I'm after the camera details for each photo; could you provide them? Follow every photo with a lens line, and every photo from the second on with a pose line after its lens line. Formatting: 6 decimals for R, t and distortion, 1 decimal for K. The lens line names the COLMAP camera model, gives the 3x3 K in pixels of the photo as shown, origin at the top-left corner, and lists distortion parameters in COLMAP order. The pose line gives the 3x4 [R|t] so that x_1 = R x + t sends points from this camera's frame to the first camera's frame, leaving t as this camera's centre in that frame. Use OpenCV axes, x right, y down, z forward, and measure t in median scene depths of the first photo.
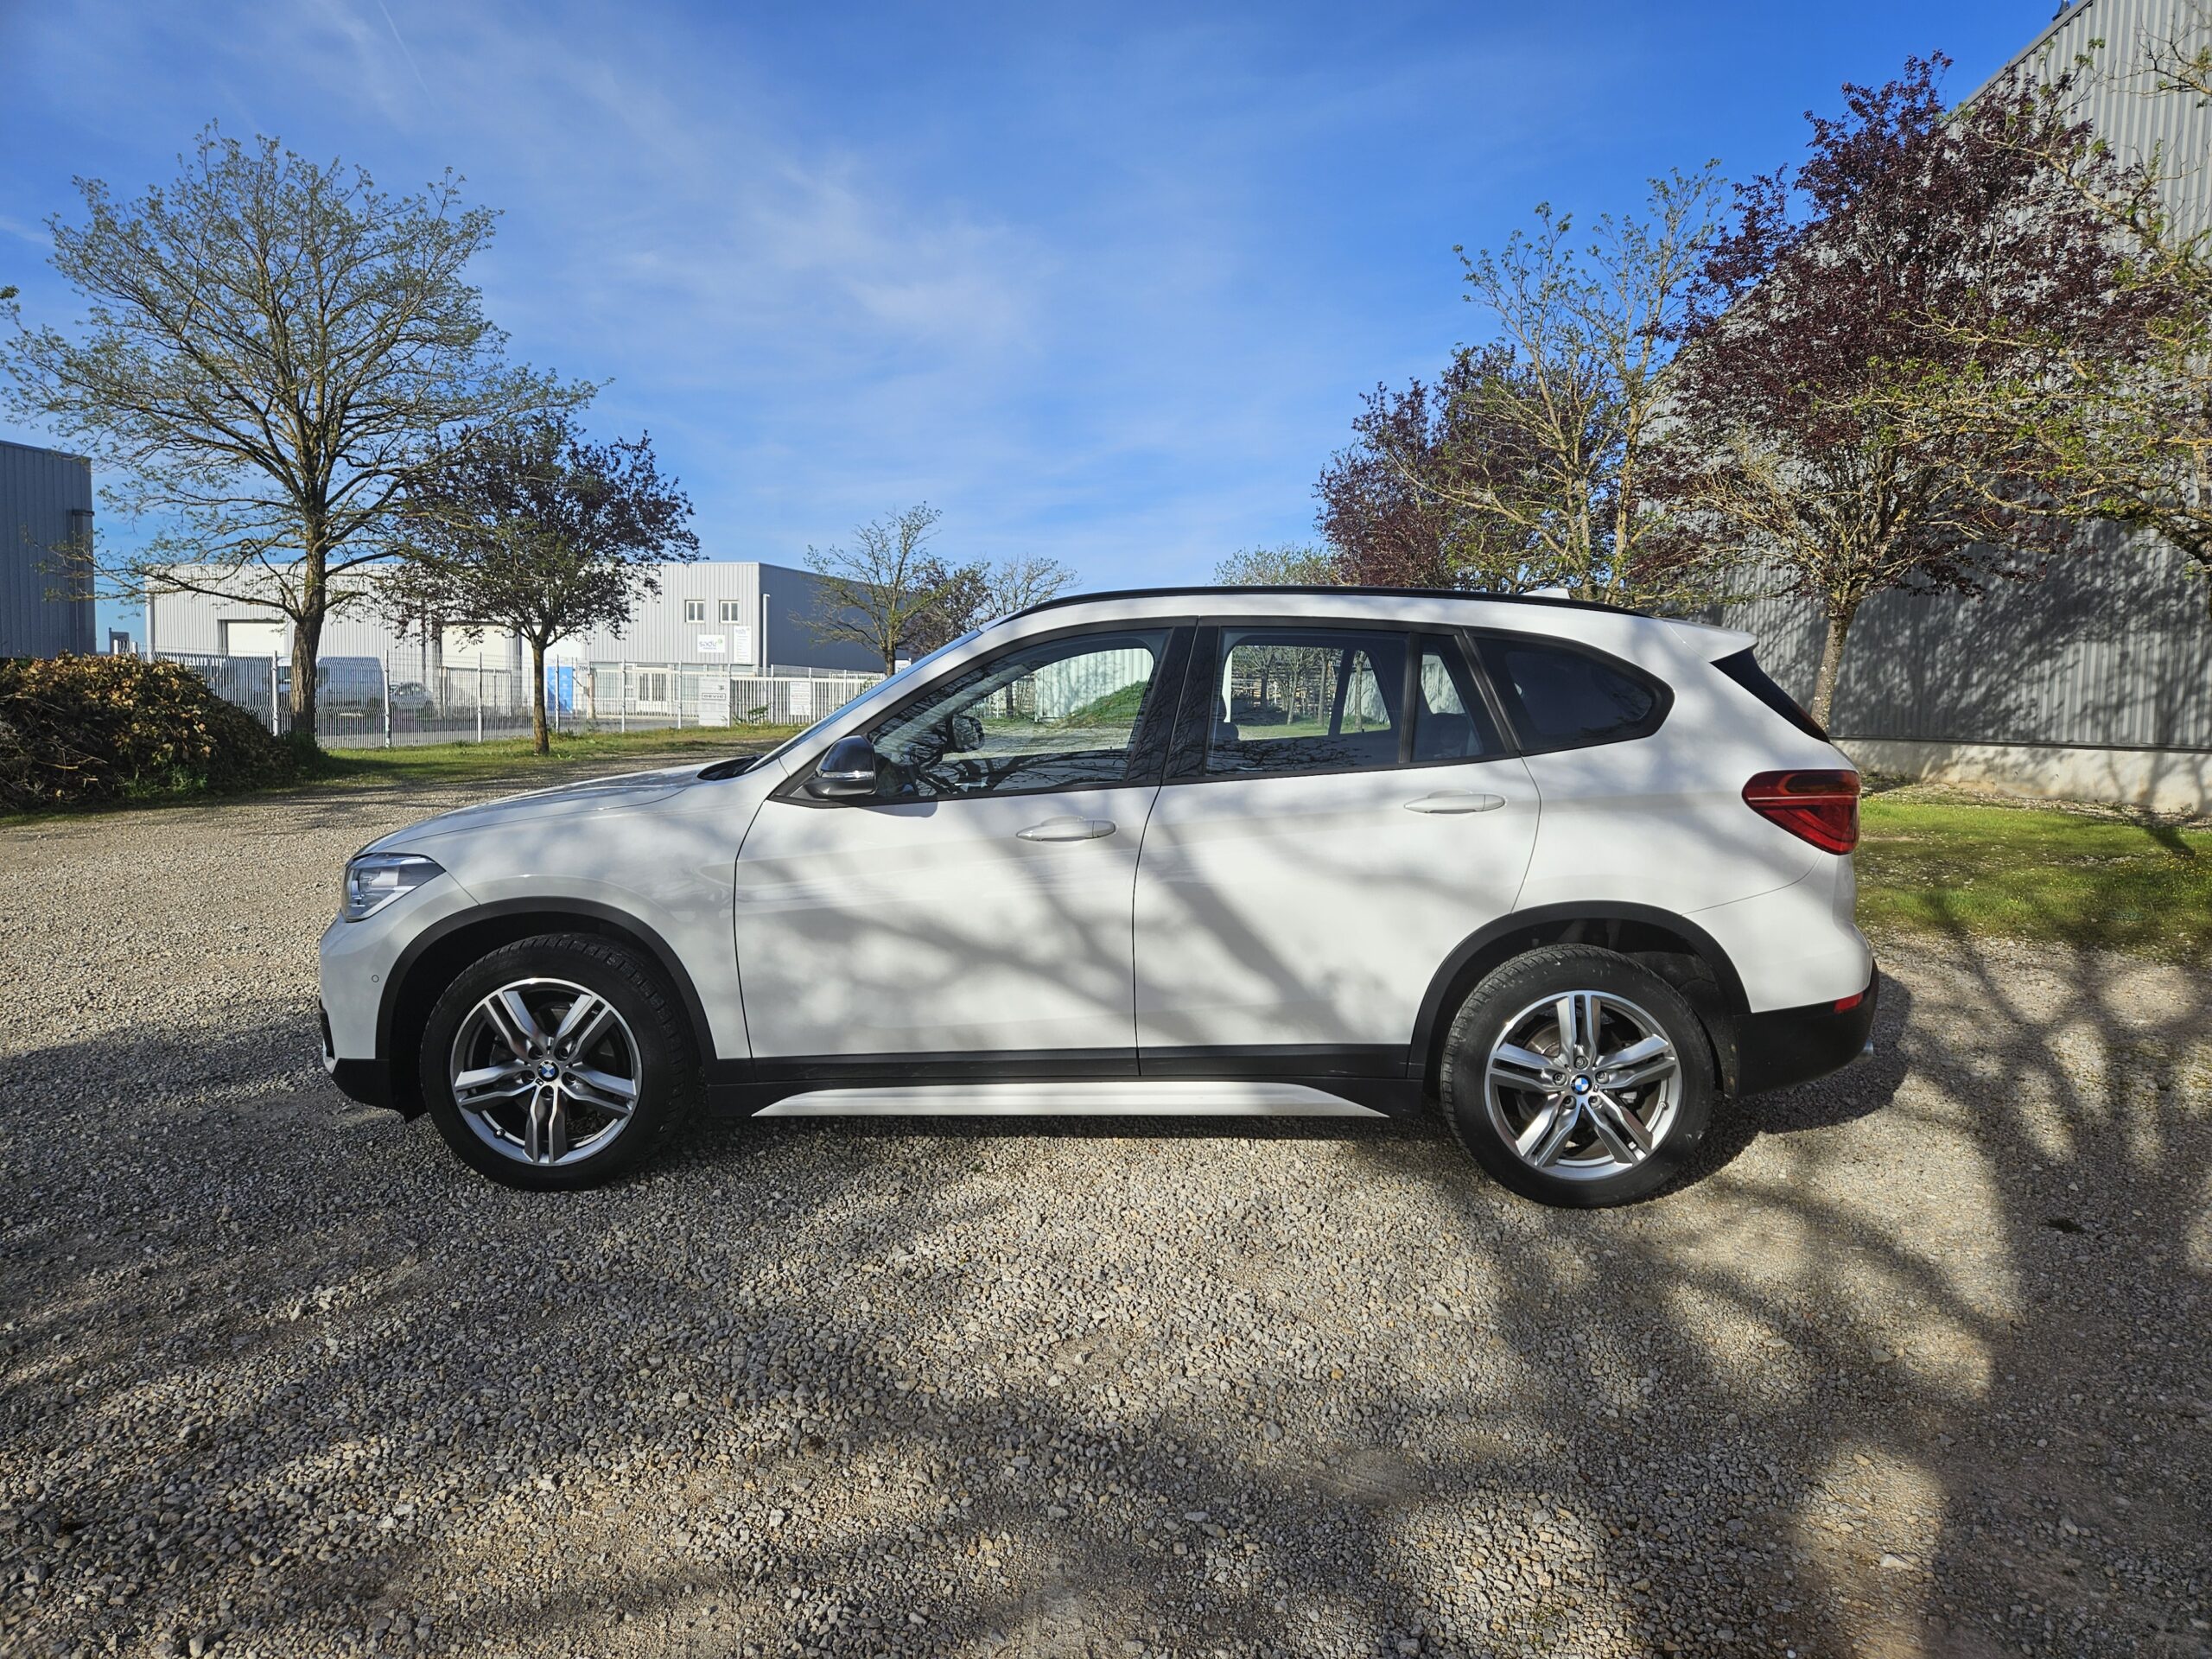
lens RADIAL K [[1464.3, 0, 1108.5], [0, 1464.3, 822.5], [0, 0, 1]] dist [0.060217, -0.046805]
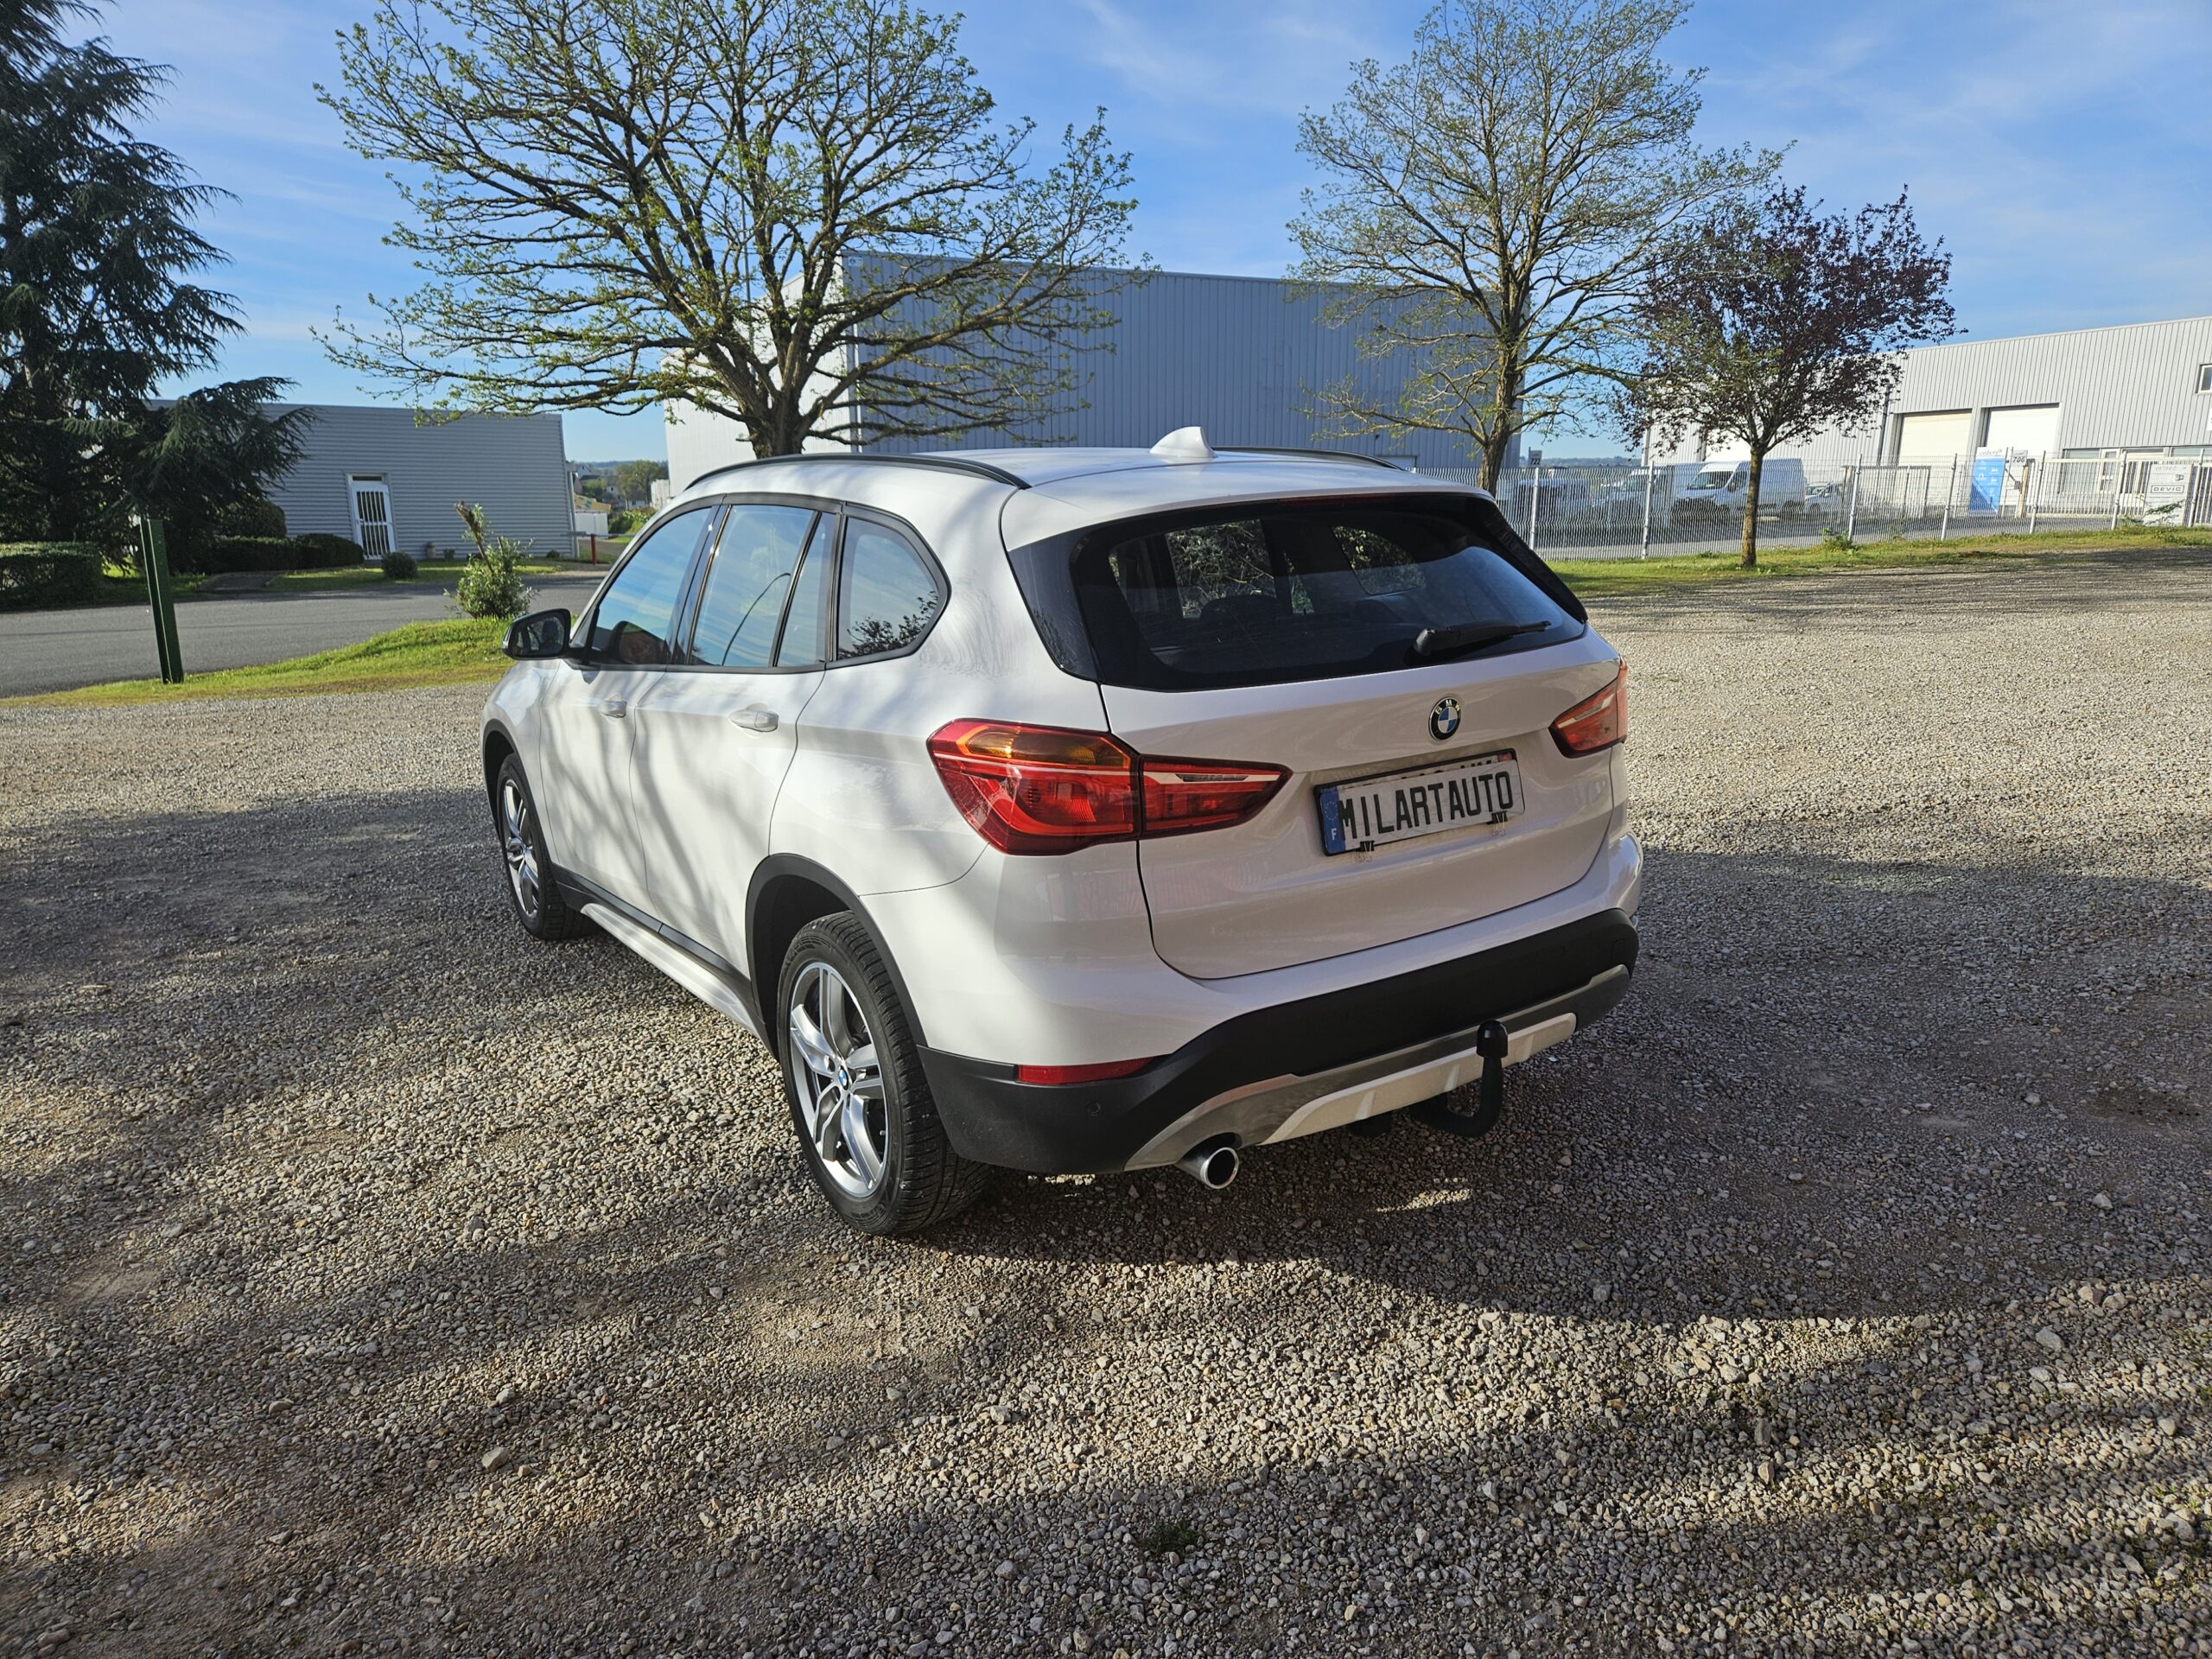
lens RADIAL K [[1464.3, 0, 1112.1], [0, 1464.3, 841.2], [0, 0, 1]] dist [0.060217, -0.046805]
pose [[0.592711, 0.165292, -0.788272, 1.007010], [-0.049204, 0.984318, 0.169403, -0.096224], [0.803911, -0.061621, 0.591549, 0.633756]]
